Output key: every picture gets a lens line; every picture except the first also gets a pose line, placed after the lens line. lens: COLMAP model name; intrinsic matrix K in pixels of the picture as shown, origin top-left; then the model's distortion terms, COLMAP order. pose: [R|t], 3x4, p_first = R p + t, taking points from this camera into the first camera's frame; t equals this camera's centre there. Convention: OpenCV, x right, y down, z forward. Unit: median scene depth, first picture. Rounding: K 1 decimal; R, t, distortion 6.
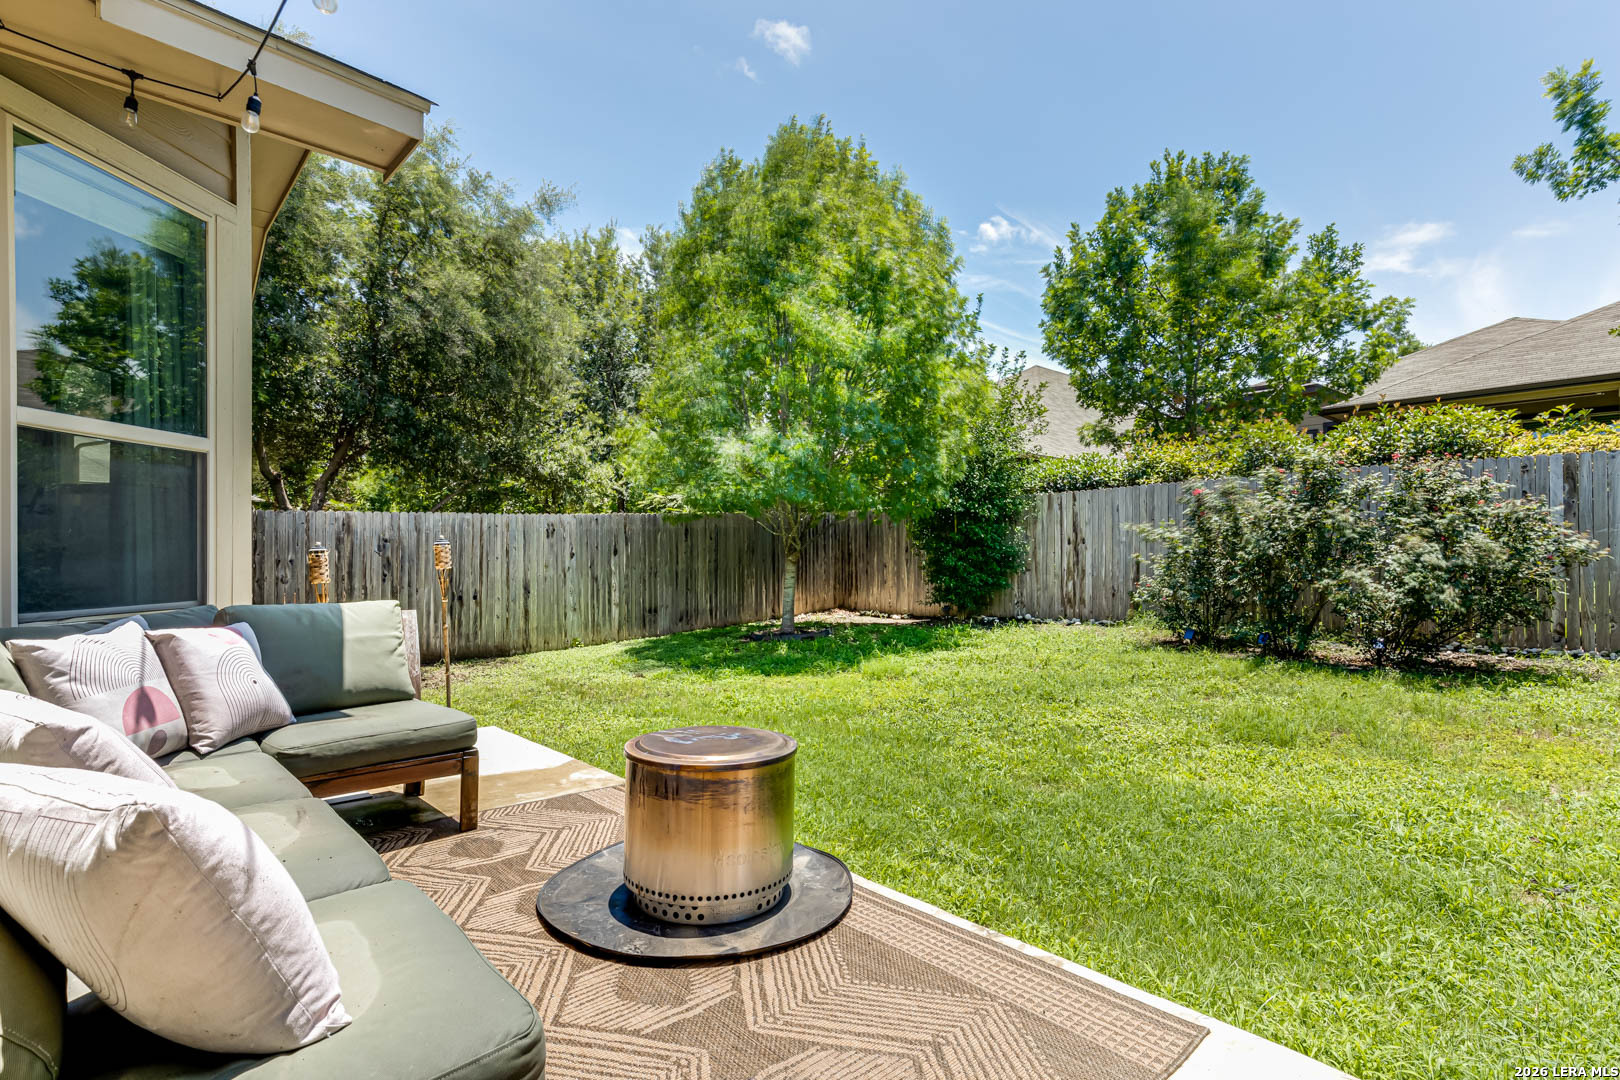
lens RADIAL K [[847.3, 0, 797.0], [0, 847.3, 546.0], [0, 0, 1]] dist [-0.004175, -0.002693]
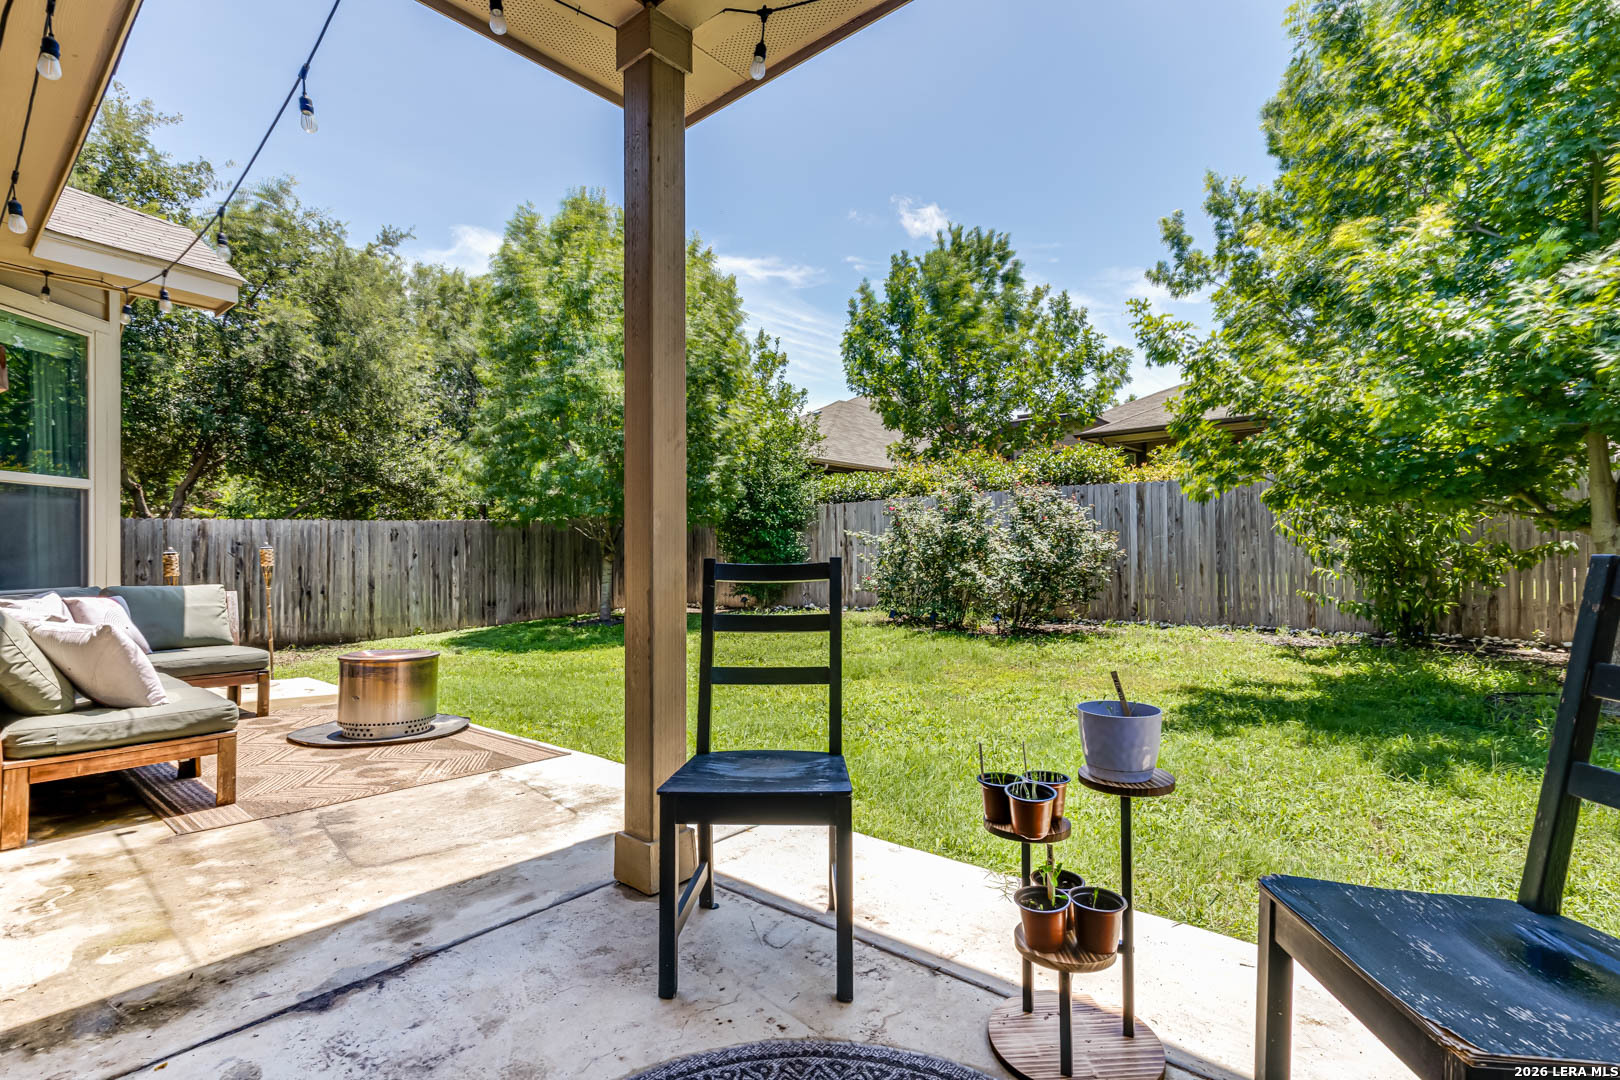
lens RADIAL K [[847.3, 0, 825.8], [0, 847.3, 546.8], [0, 0, 1]] dist [-0.004175, -0.002693]
pose [[0.990857, -0.000912, 0.134911, 0.143447], [0.000814, 0.999999, 0.000779, -0.002339], [-0.134912, -0.000662, 0.990857, -0.238491]]
